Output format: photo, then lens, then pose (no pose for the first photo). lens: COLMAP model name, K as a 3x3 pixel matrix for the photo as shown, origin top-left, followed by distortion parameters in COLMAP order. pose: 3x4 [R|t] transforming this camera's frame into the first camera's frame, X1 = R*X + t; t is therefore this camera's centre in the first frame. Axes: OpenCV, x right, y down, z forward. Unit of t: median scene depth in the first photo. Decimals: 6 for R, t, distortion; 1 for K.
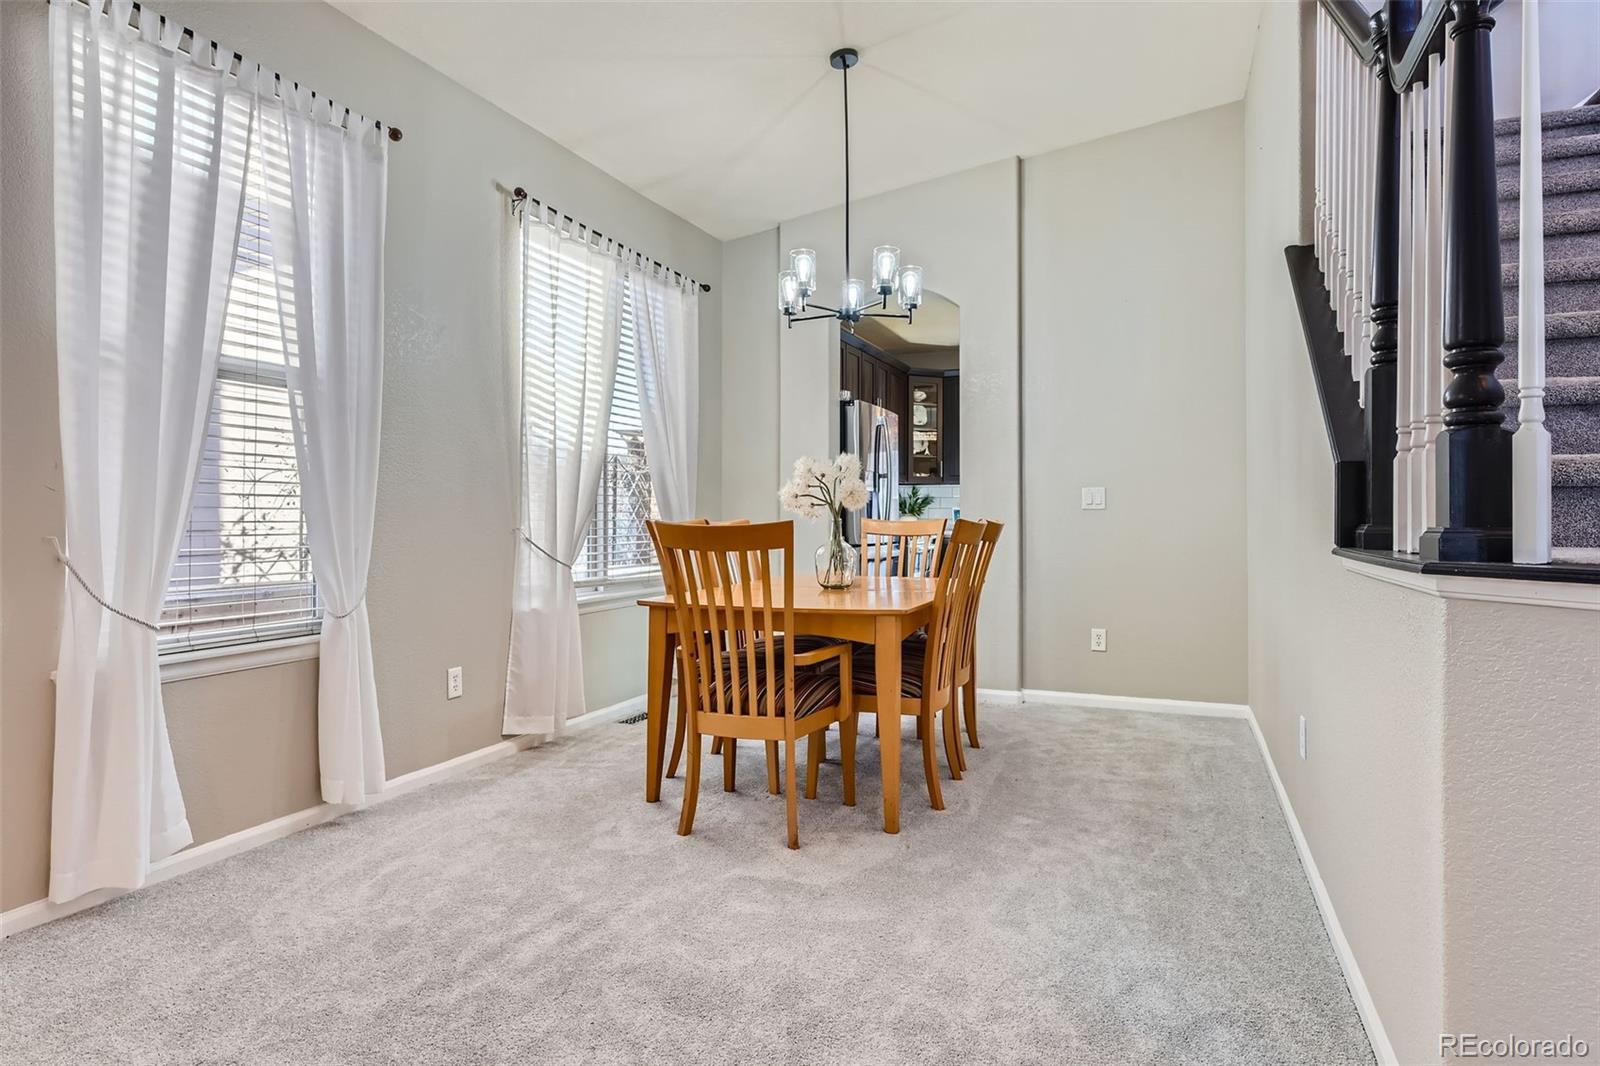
lens RADIAL K [[906.7, 0, 796.8], [0, 906.7, 523.8], [0, 0, 1]] dist [-0.000138, -0.000214]
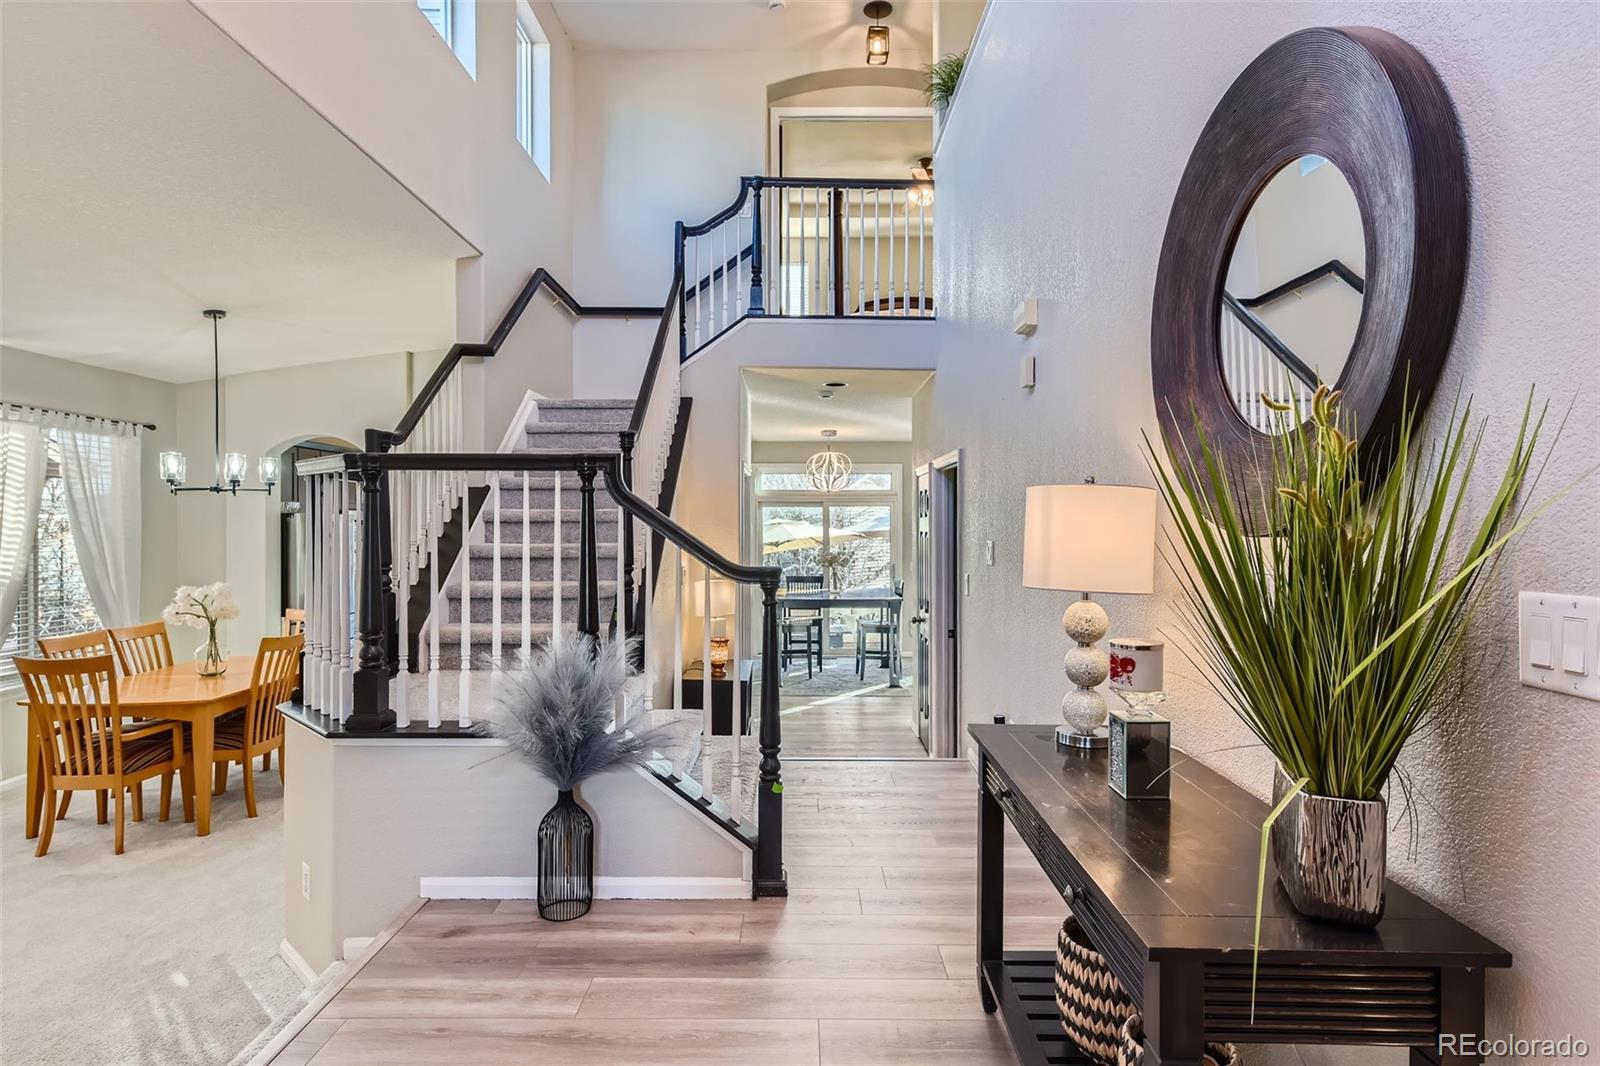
lens RADIAL K [[862.0, 0, 803.8], [0, 862.0, 537.8], [0, 0, 1]] dist [0.008078, 0.000311]
pose [[0.924724, -0.008886, 0.380534, 0.497499], [0.004629, 0.999916, 0.012102, -0.205155], [-0.380609, -0.009429, 0.924688, -0.827555]]
